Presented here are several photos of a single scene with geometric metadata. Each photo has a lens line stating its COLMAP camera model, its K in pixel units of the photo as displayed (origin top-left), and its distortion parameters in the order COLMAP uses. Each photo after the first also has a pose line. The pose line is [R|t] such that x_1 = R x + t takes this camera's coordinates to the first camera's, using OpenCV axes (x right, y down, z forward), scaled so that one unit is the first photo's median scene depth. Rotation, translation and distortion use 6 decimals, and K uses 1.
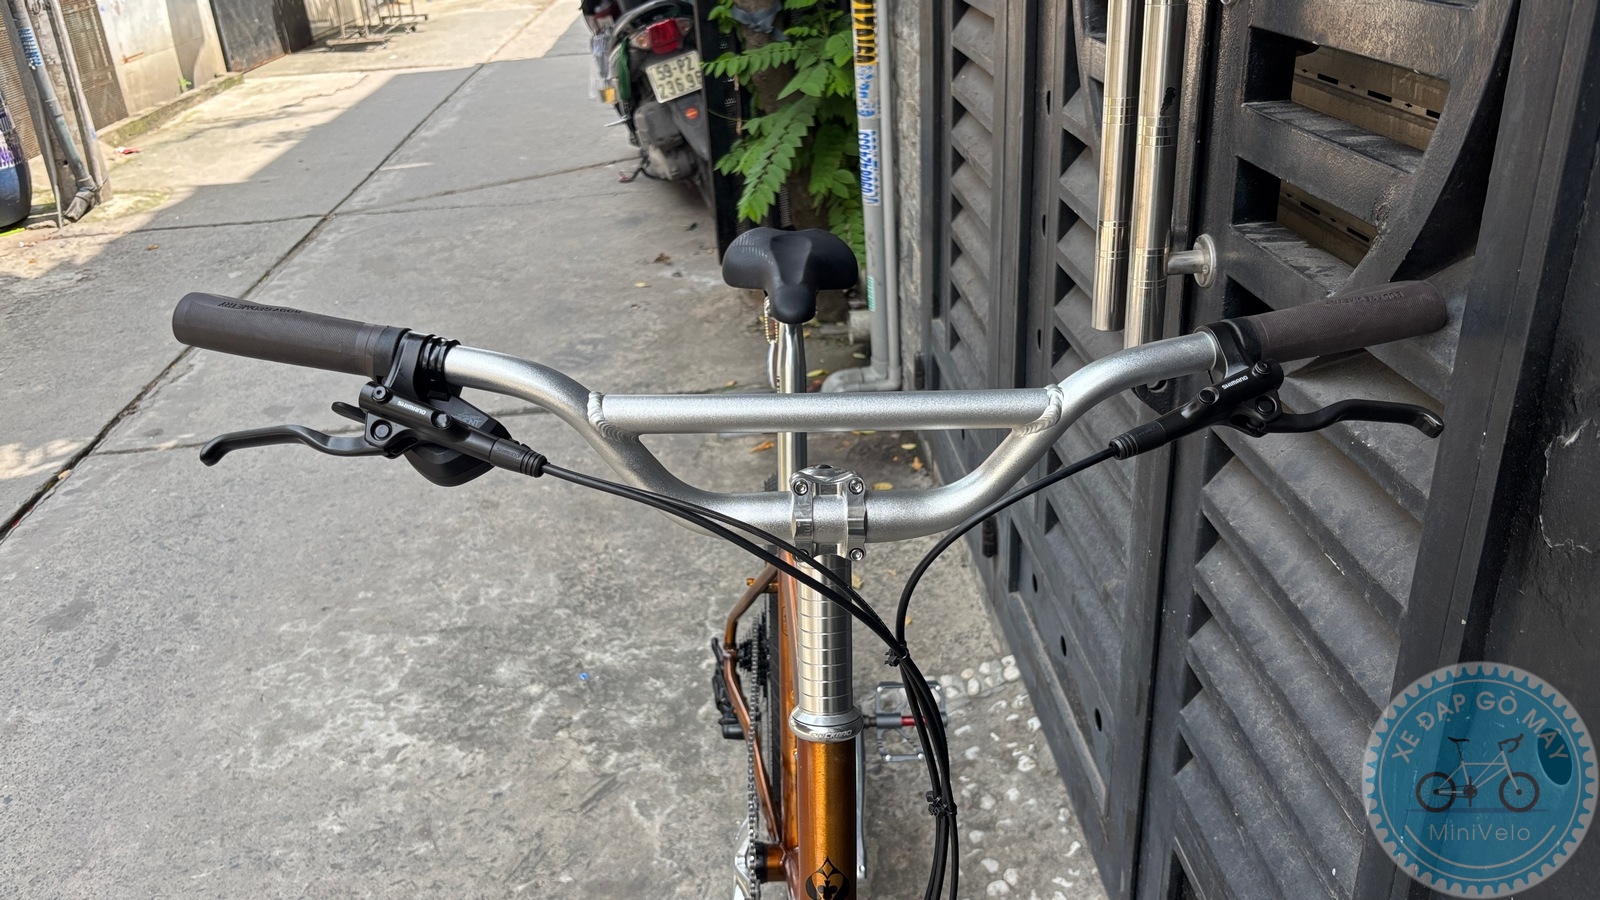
lens RADIAL K [[1223.4, 0, 799.3], [0, 1223.4, 445.5], [0, 0, 1]] dist [0.025161, -0.047518]
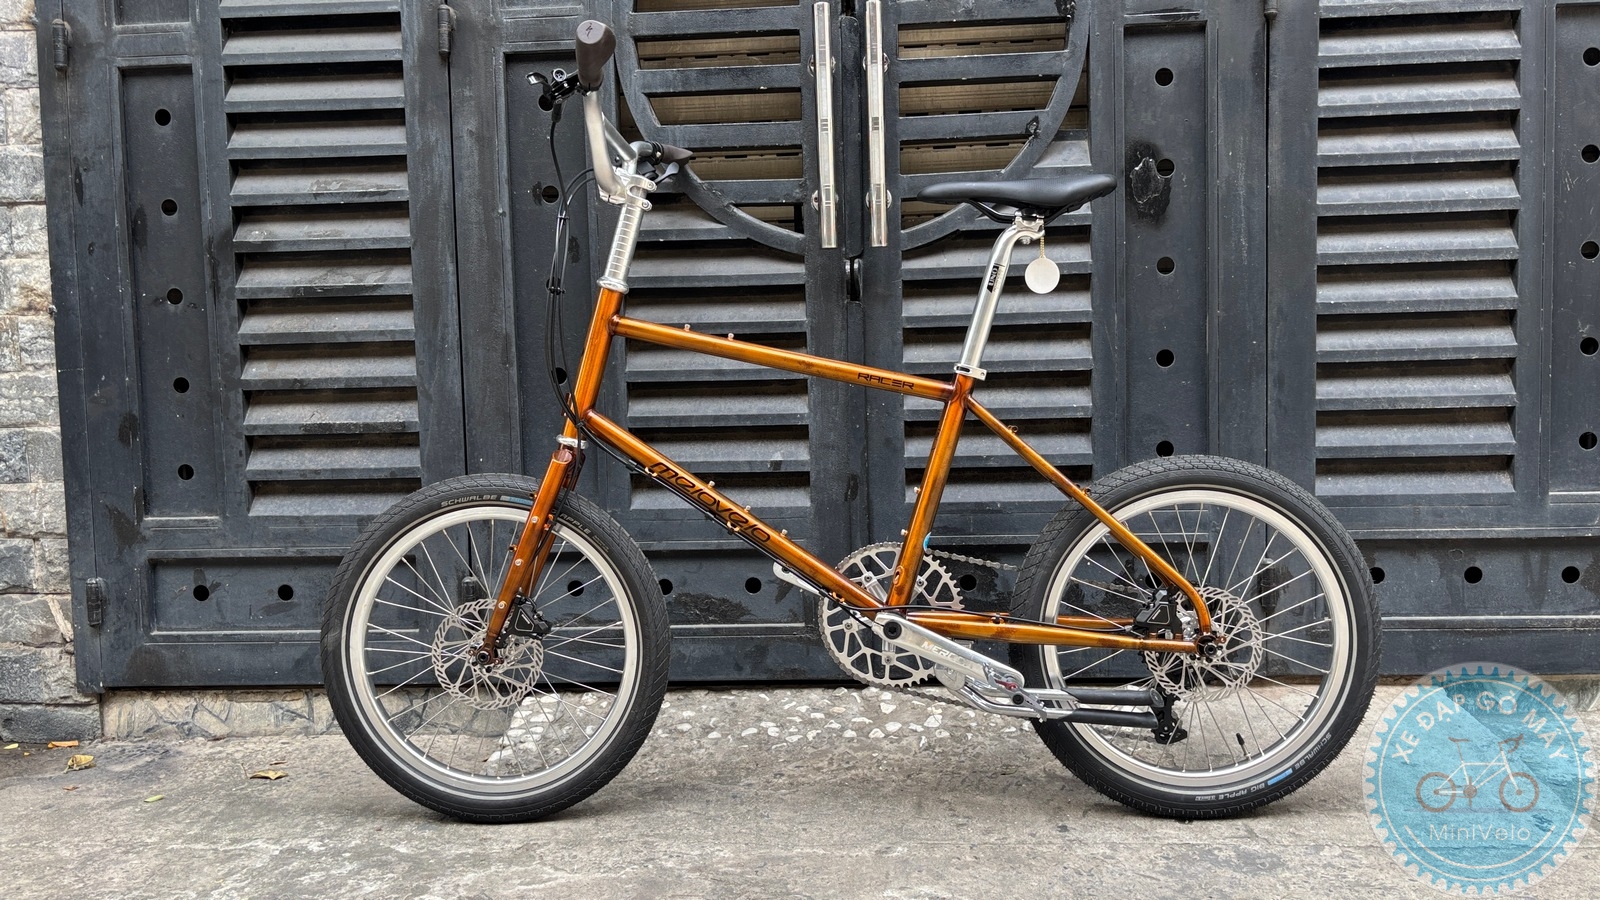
lens RADIAL K [[1223.4, 0, 805.5], [0, 1223.4, 447.4], [0, 0, 1]] dist [0.025161, -0.047518]
pose [[0.134318, -0.011510, 0.990871, -0.808670], [0.446902, 0.893173, -0.050205, 0.126261], [-0.884442, 0.449566, 0.125113, 0.491444]]
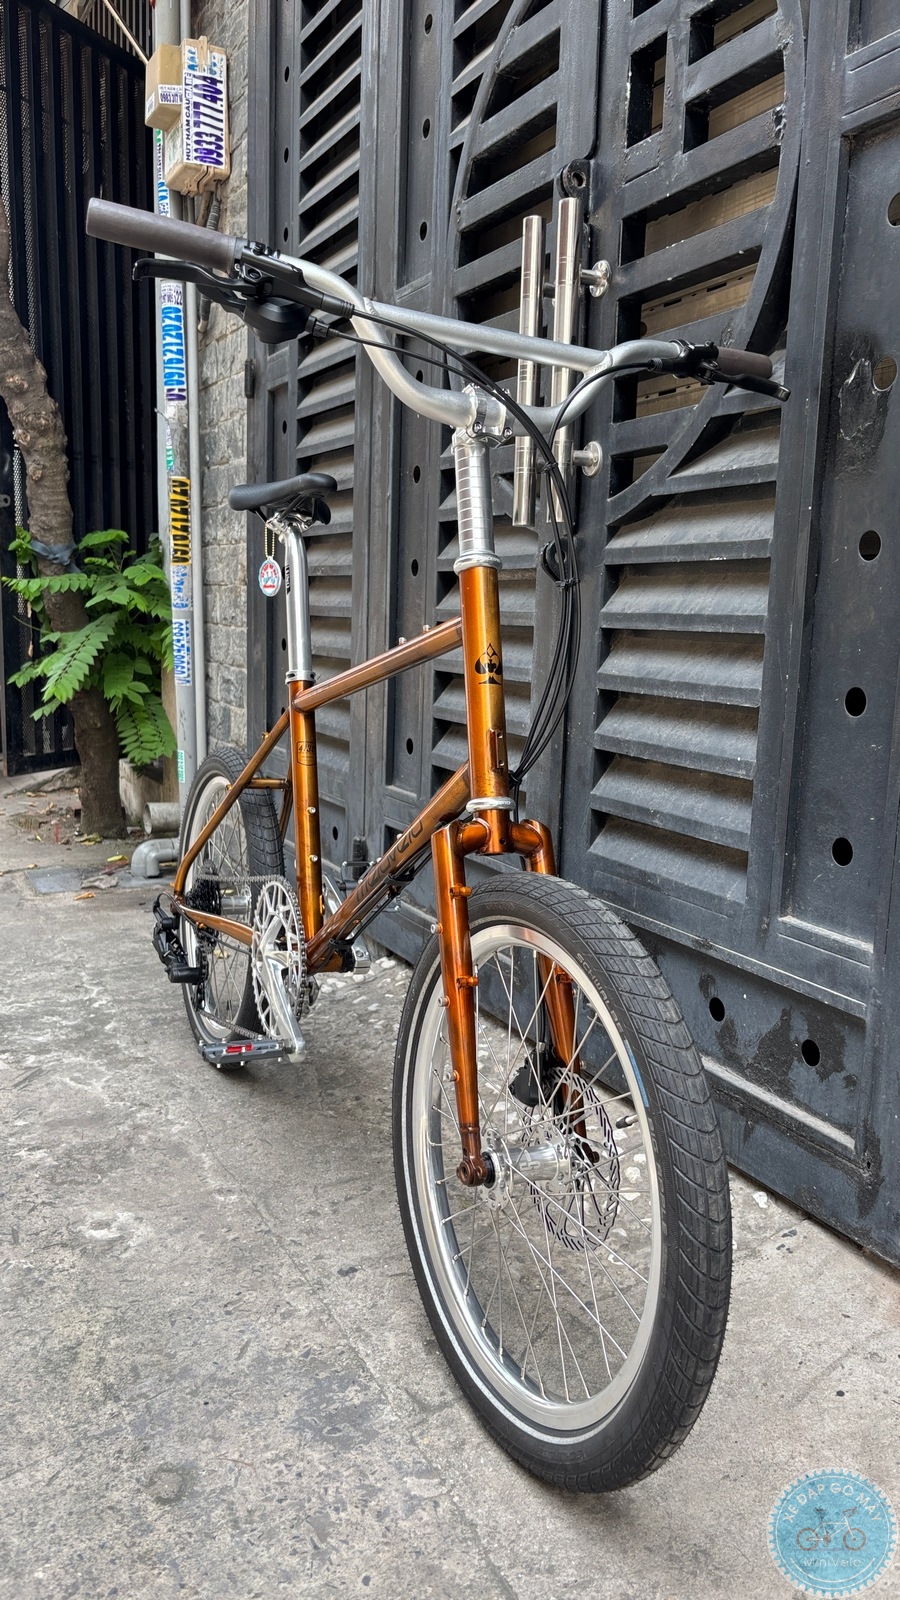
lens RADIAL K [[1223.4, 0, 445.5], [0, 1223.4, 806.3], [0, 0, 1]] dist [0.025161, -0.047518]
pose [[0.918882, 0.019853, 0.394032, -0.216307], [0.096800, 0.956861, -0.273948, 0.327829], [-0.382472, 0.289868, 0.877321, -0.087221]]
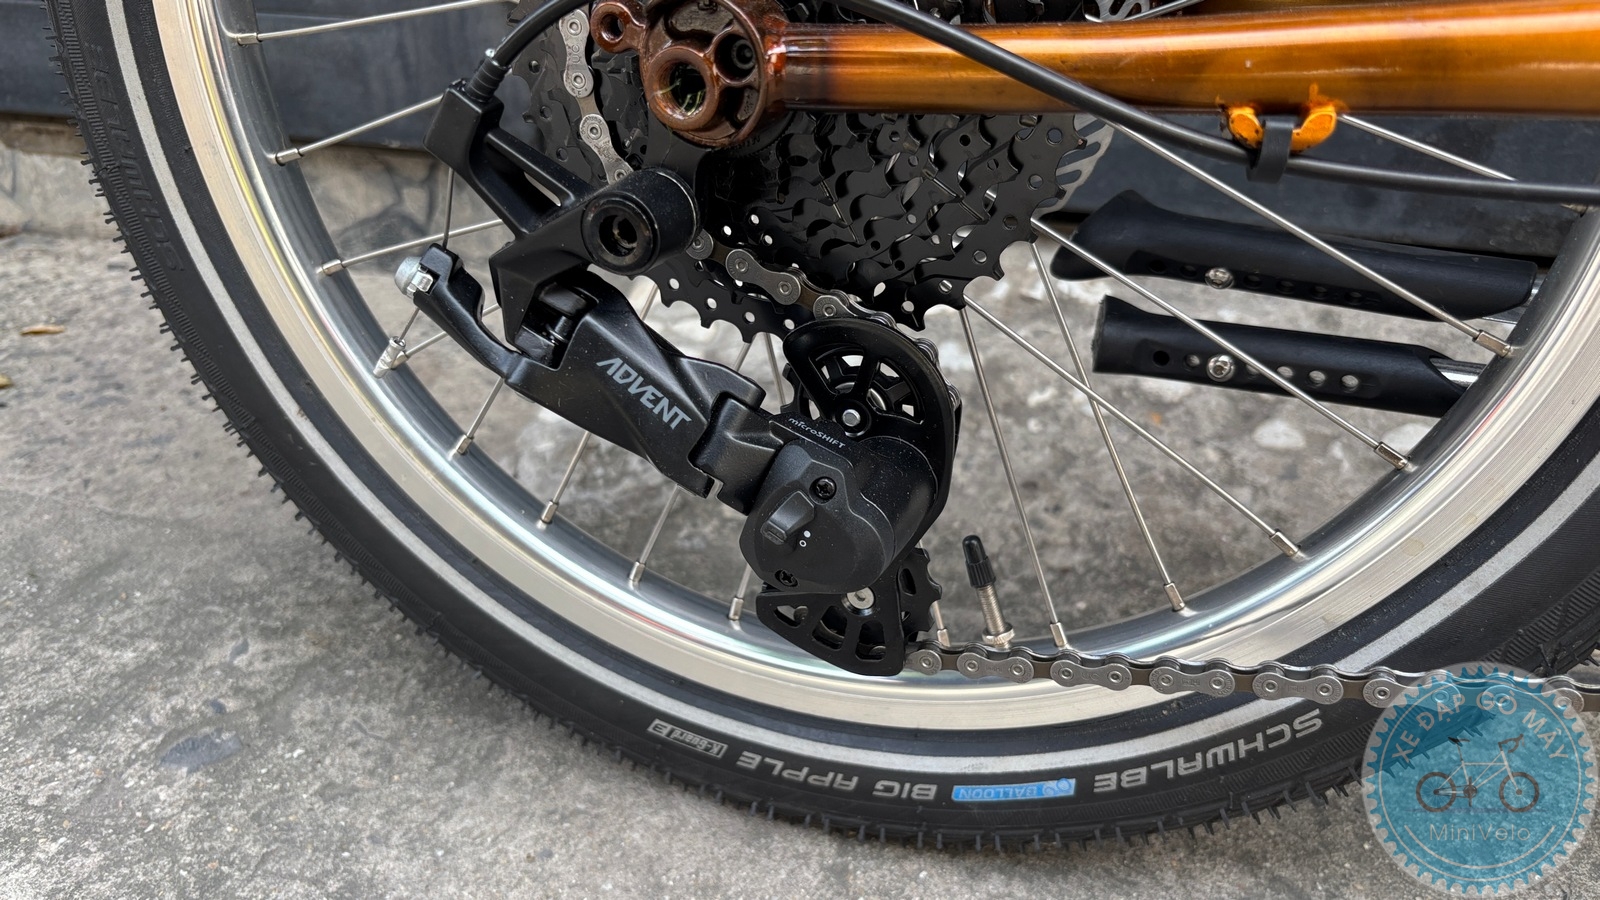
lens RADIAL K [[1223.4, 0, 820.2], [0, 1223.4, 470.6], [0, 0, 1]] dist [0.025161, -0.047518]
pose [[0.363790, -0.411506, 0.835655, -0.152648], [0.384522, 0.883462, 0.267652, 0.141787], [-0.848410, 0.223958, 0.479628, 0.728463]]
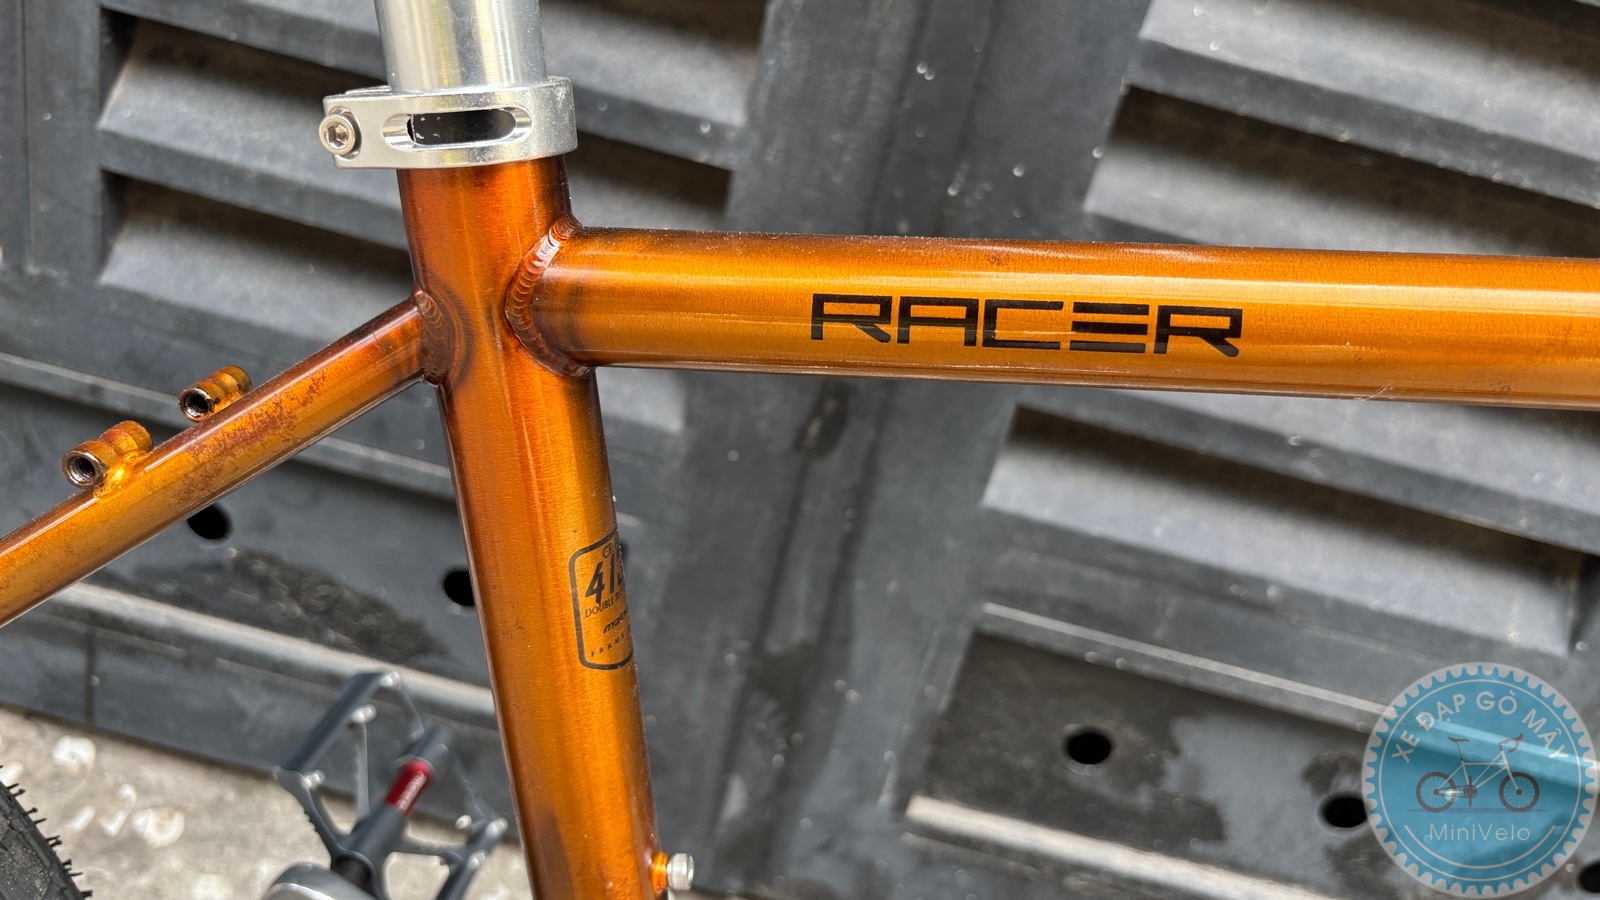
lens RADIAL K [[1223.4, 0, 800.8], [0, 1223.4, 434.0], [0, 0, 1]] dist [0.025161, -0.047518]
pose [[0.167674, -0.341728, 0.924720, -0.107915], [0.205473, 0.929514, 0.306243, 0.035548], [-0.964192, 0.138656, 0.226071, 0.535840]]
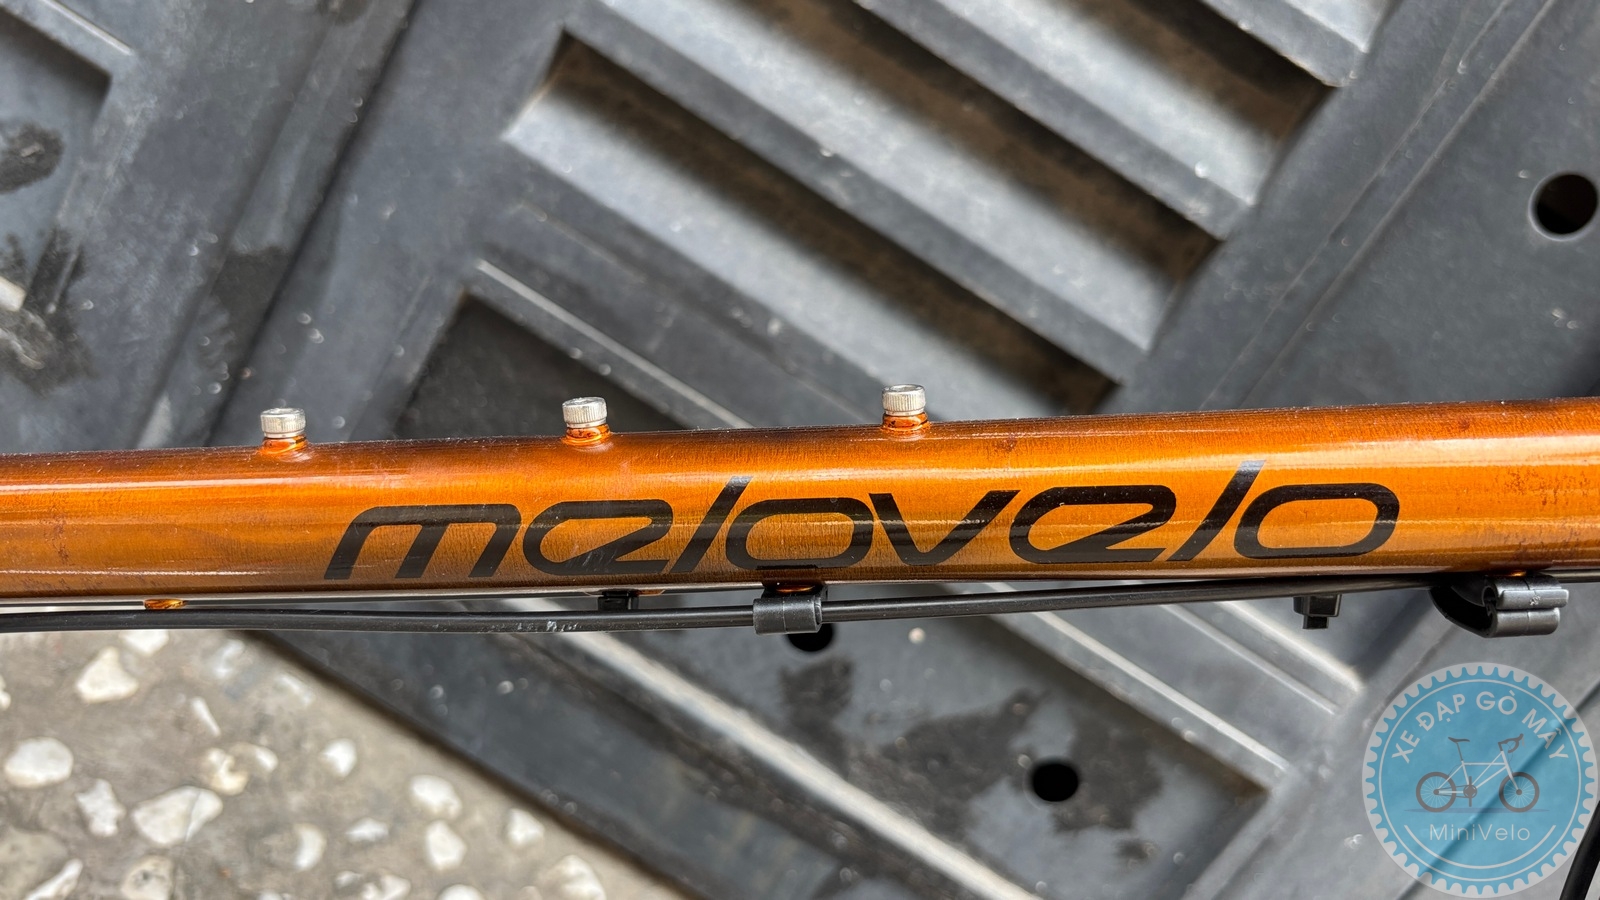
lens RADIAL K [[1223.4, 0, 782.7], [0, 1223.4, 441.3], [0, 0, 1]] dist [0.025161, -0.047518]
pose [[0.144082, -0.189908, 0.971172, -0.099425], [-0.110936, 0.972126, 0.206553, 0.154919], [-0.983328, -0.137498, 0.118998, 0.459143]]
